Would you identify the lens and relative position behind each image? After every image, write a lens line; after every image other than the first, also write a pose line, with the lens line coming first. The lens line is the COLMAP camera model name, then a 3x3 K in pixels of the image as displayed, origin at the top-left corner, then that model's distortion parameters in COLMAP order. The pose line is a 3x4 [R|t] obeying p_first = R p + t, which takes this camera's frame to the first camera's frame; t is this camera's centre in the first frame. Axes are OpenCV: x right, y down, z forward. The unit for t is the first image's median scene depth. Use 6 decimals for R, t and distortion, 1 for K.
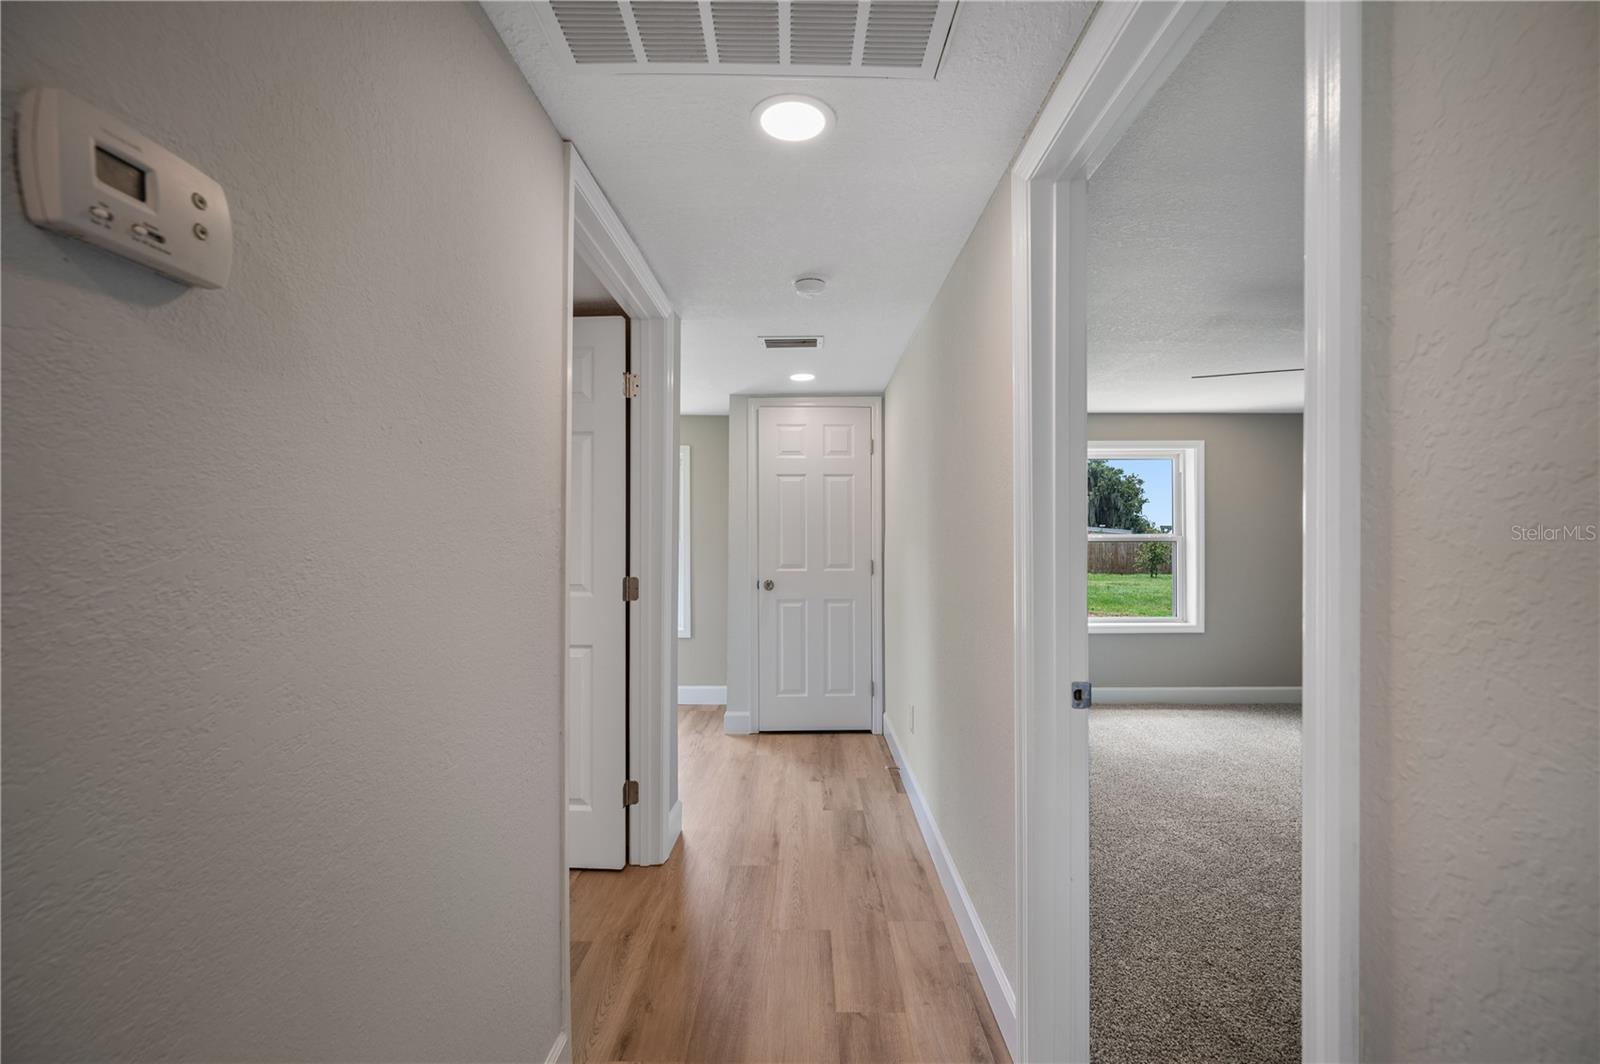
lens RADIAL K [[635.8, 0, 802.7], [0, 635.8, 536.4], [0, 0, 1]] dist [-0.000734, -0.000336]
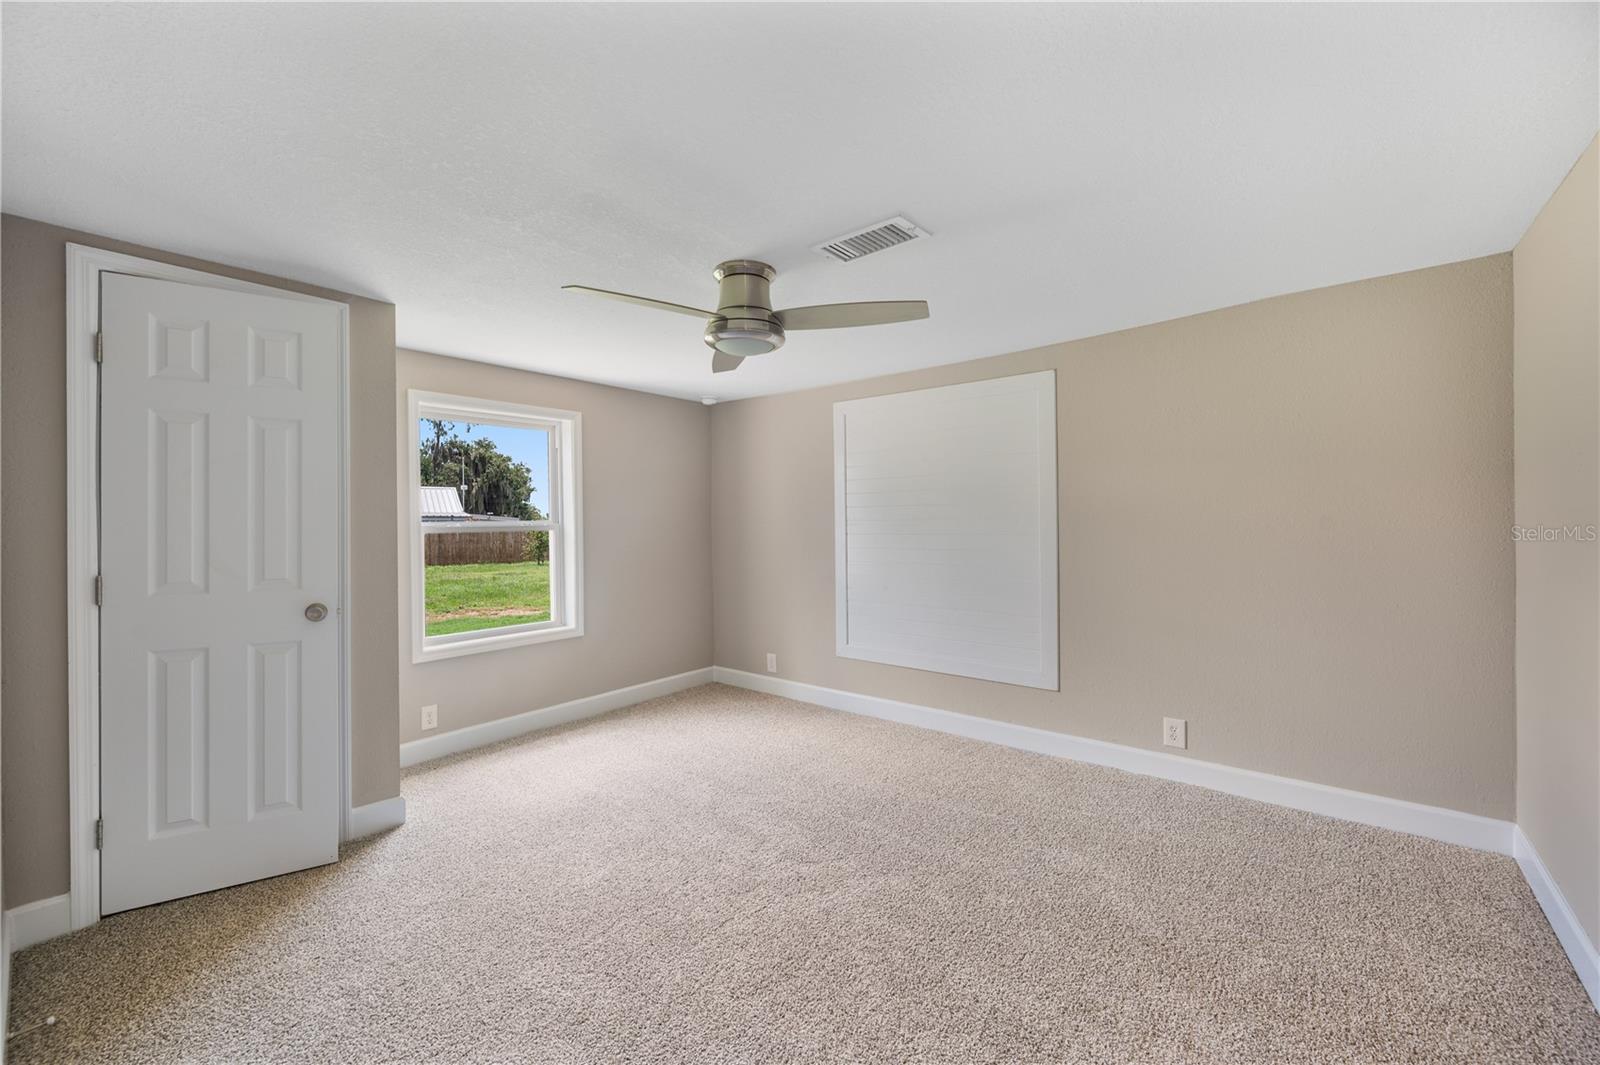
lens RADIAL K [[635.8, 0, 784.7], [0, 635.8, 528.2], [0, 0, 1]] dist [-0.000734, -0.000336]
pose [[0.646296, -0.013373, 0.762969, 0.153825], [0.009211, 0.999910, 0.009723, 0.001836], [-0.763031, 0.000744, 0.646361, 0.238113]]
